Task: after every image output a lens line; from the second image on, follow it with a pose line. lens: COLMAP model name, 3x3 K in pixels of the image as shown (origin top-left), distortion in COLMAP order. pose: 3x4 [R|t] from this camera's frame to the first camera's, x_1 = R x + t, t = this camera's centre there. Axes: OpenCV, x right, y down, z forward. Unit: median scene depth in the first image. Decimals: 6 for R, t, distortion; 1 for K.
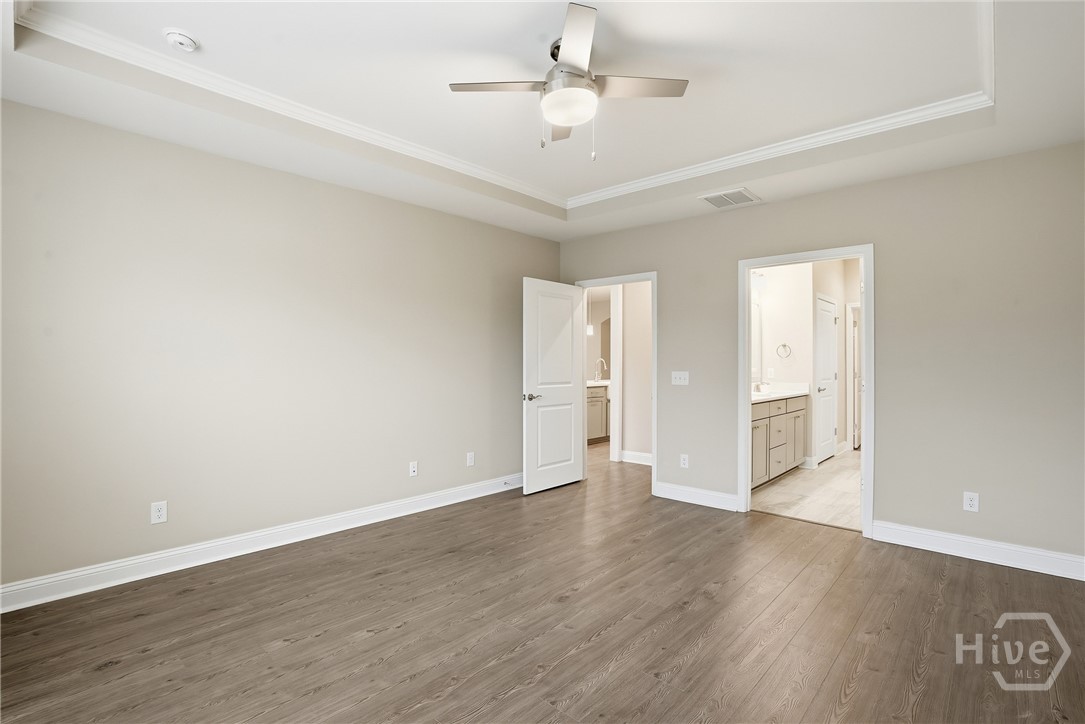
lens RADIAL K [[510.3, 0, 541.1], [0, 510.3, 361.6], [0, 0, 1]] dist [-0.063119, 0.027186]
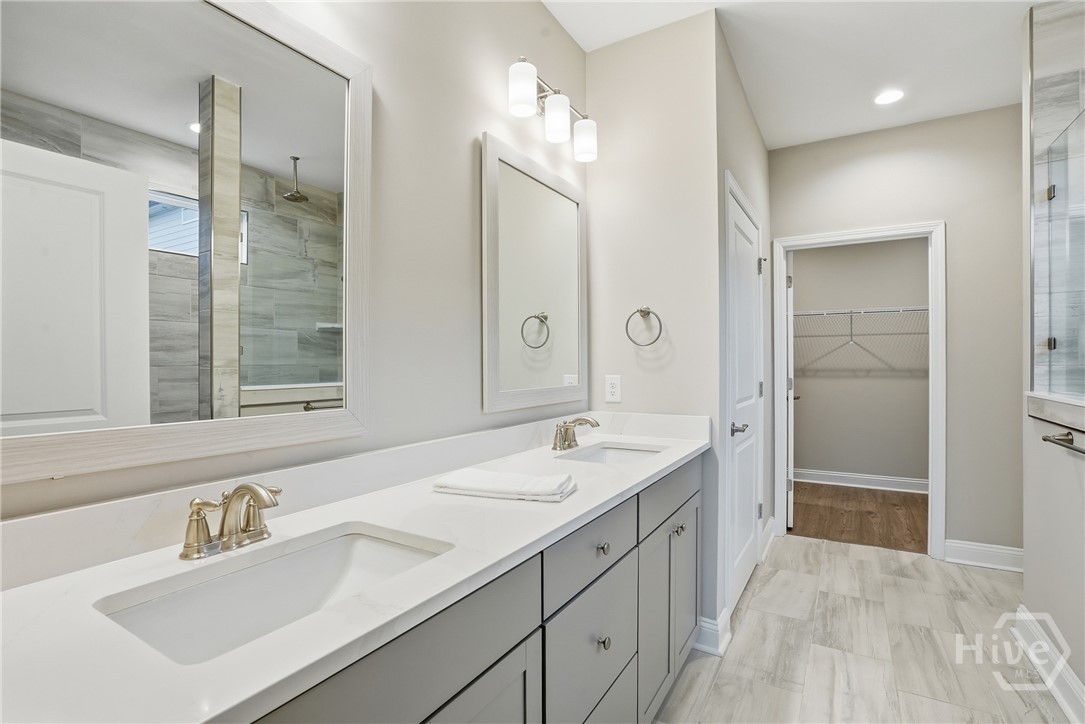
lens RADIAL K [[510.3, 0, 541.1], [0, 510.3, 361.6], [0, 0, 1]] dist [-0.063119, 0.027186]
pose [[0.981108, -0.004654, 0.193404, 0.334662], [0.005221, 0.999983, -0.002421, 0.004366], [-0.193390, 0.003385, 0.981116, 0.646217]]
